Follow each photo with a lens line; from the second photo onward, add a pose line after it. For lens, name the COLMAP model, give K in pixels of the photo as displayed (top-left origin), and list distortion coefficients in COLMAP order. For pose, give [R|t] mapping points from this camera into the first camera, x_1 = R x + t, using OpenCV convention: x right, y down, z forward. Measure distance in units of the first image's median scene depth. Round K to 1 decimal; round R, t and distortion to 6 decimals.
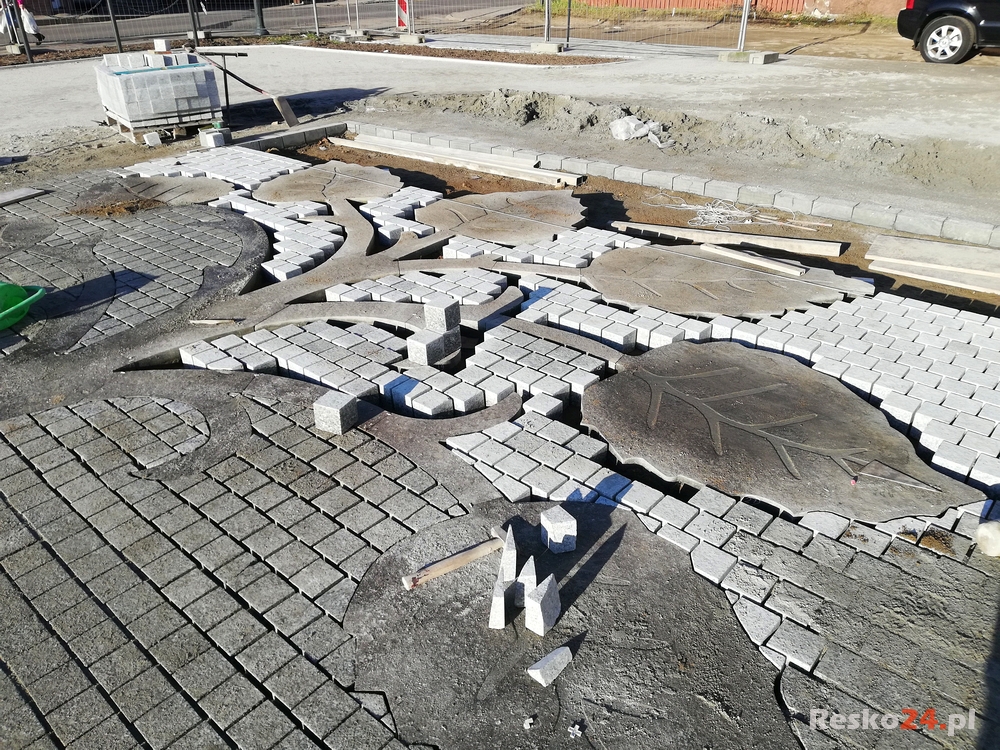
lens RADIAL K [[746.0, 0, 495.4], [0, 746.0, 378.9], [0, 0, 1]] dist [0.060277, -0.083470]
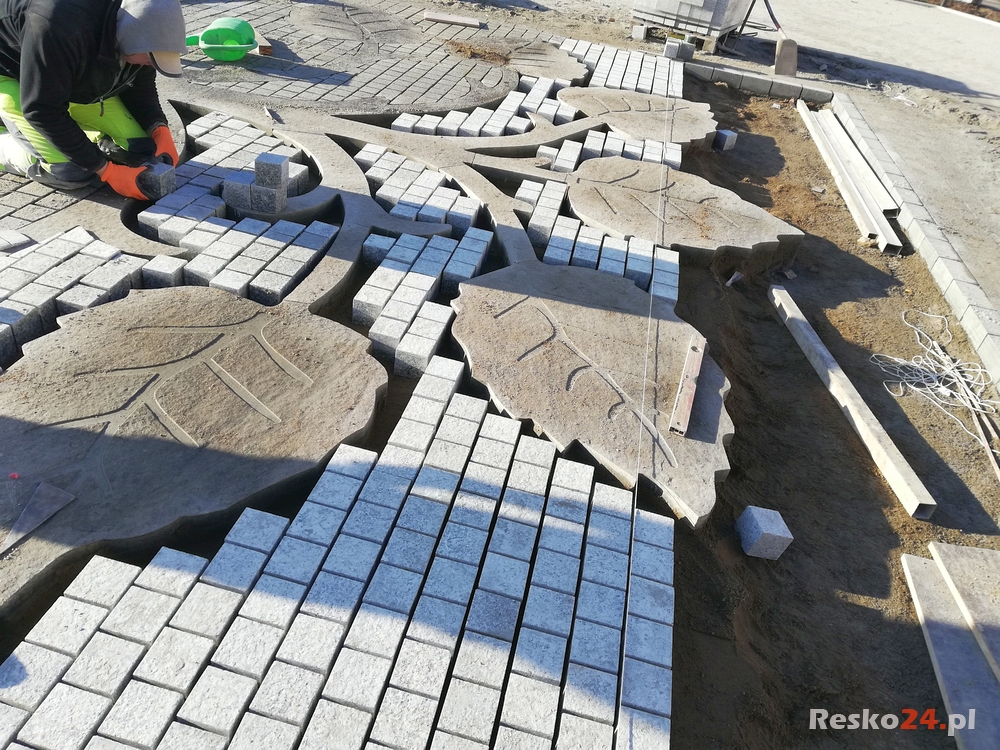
lens RADIAL K [[746.0, 0, 495.4], [0, 746.0, 378.9], [0, 0, 1]] dist [0.060277, -0.083470]
pose [[0.490350, 0.594533, -0.637250, 0.553654], [-0.561407, 0.774752, 0.290828, -0.210895], [0.666618, 0.215149, 0.713675, 0.365887]]
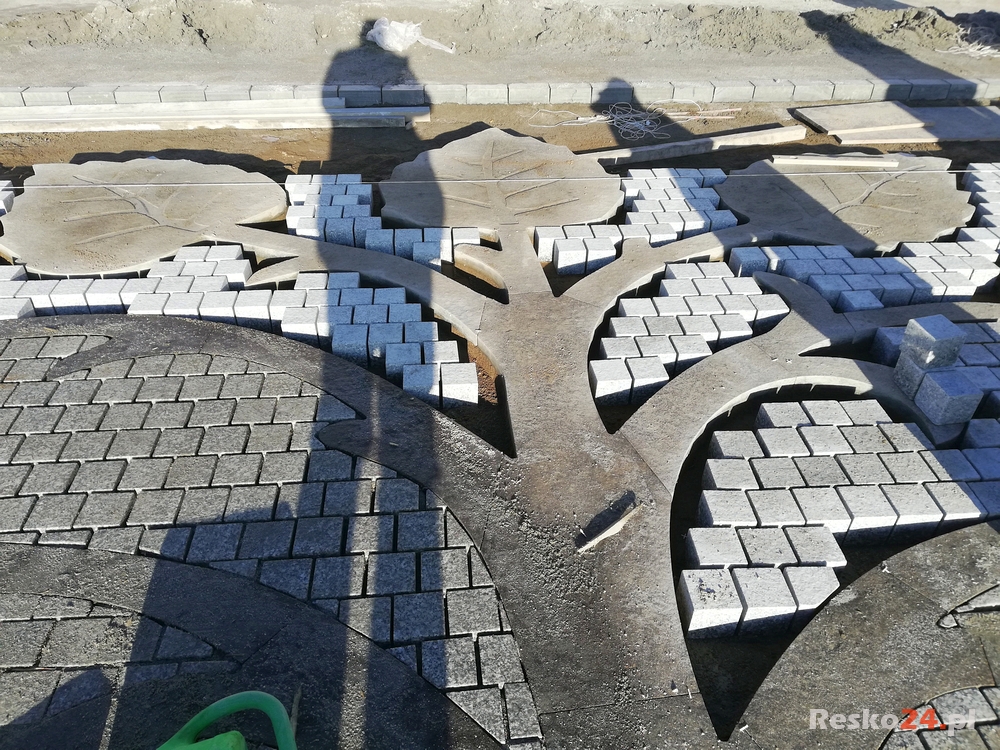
lens RADIAL K [[746.0, 0, 495.4], [0, 746.0, 378.9], [0, 0, 1]] dist [0.060277, -0.083470]
pose [[0.688023, -0.407231, 0.600655, -0.508291], [0.322586, 0.913058, 0.249526, -0.235011], [-0.650048, 0.022083, 0.759572, 0.483579]]
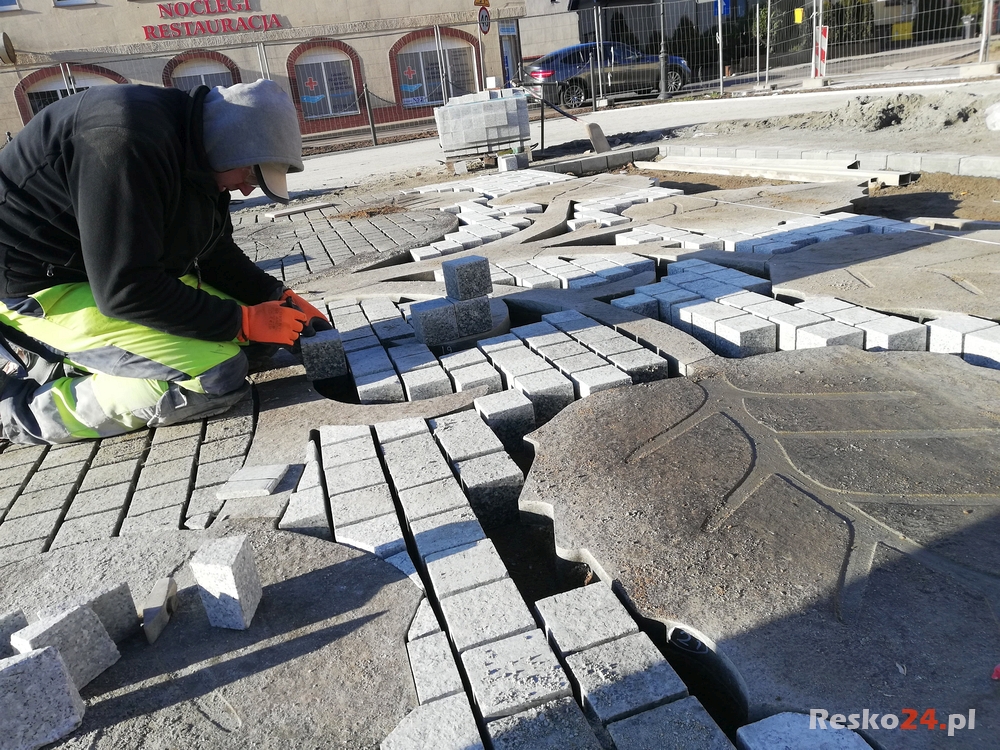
lens RADIAL K [[753.7, 0, 500.6], [0, 753.7, 365.9], [0, 0, 1]] dist [0.060919, -0.076692]
pose [[0.853101, 0.092090, -0.513555, 0.216206], [-0.153175, 0.985132, -0.077795, 0.029962], [0.498755, 0.145031, 0.854523, 0.274315]]
